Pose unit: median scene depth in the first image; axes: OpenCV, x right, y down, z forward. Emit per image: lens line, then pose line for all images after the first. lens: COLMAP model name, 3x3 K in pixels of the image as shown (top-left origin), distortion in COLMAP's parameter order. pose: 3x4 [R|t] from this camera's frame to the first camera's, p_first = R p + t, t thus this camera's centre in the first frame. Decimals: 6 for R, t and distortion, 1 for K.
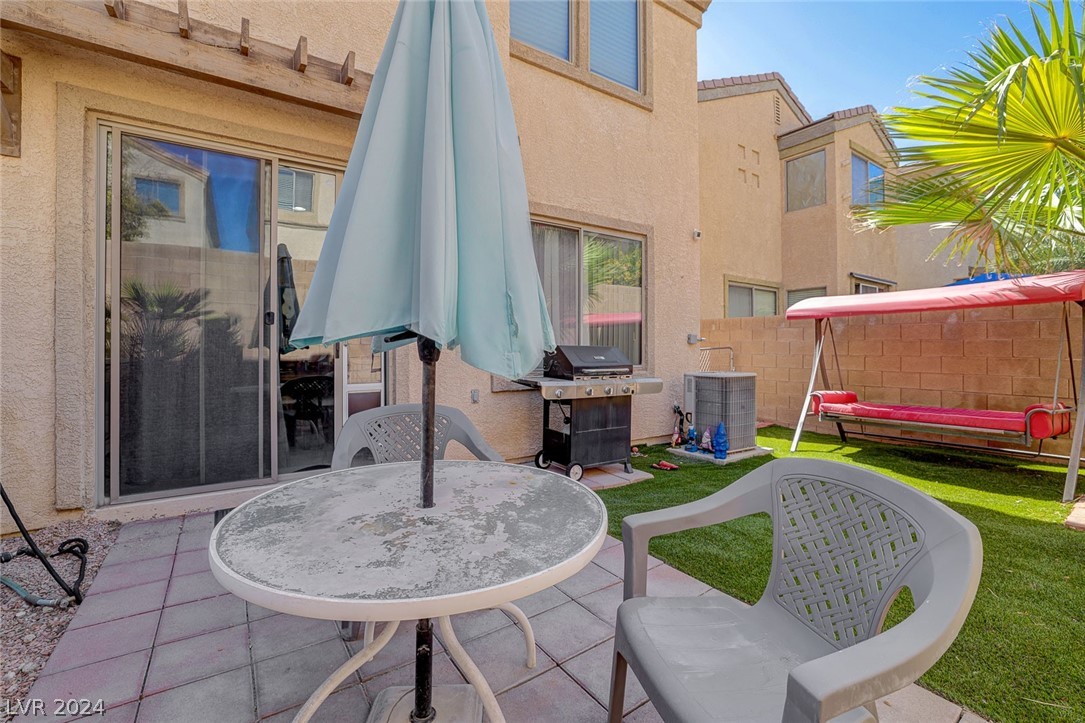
lens RADIAL K [[473.2, 0, 536.9], [0, 473.2, 347.5], [0, 0, 1]] dist [-0.029665, 0.010111]
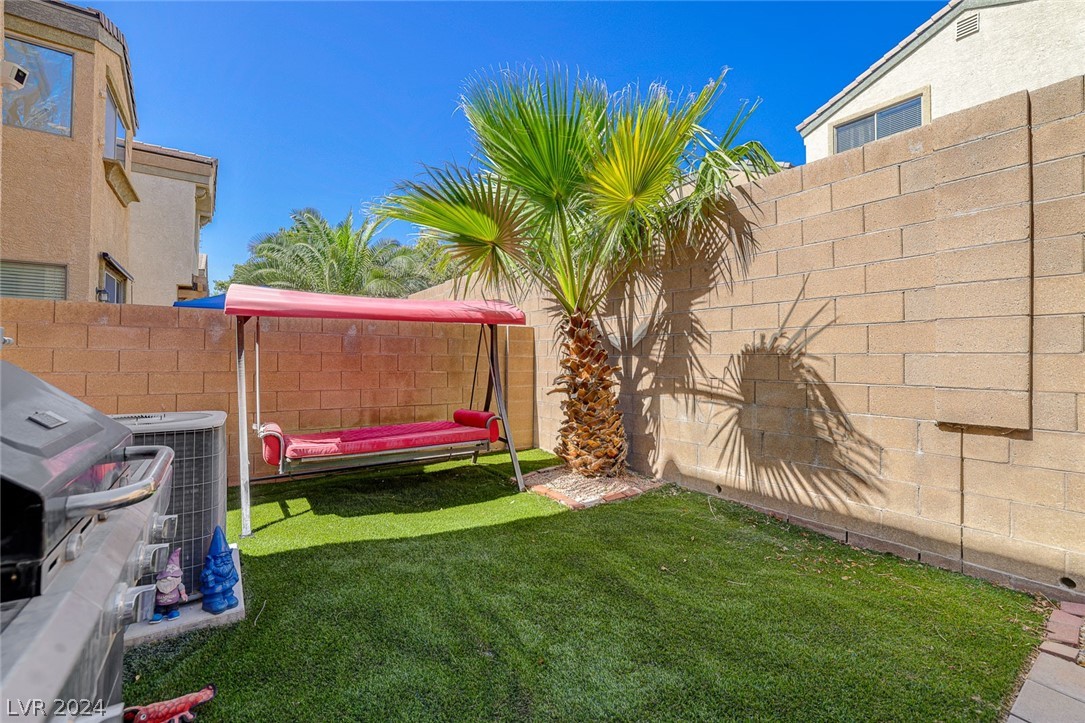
lens RADIAL K [[473.2, 0, 547.4], [0, 473.2, 356.3], [0, 0, 1]] dist [-0.029665, 0.010111]
pose [[-0.008612, 0.011145, 0.999901, -0.065513], [-0.009694, 0.999890, -0.011228, -0.004268], [-0.999916, -0.009790, -0.008503, 0.655859]]
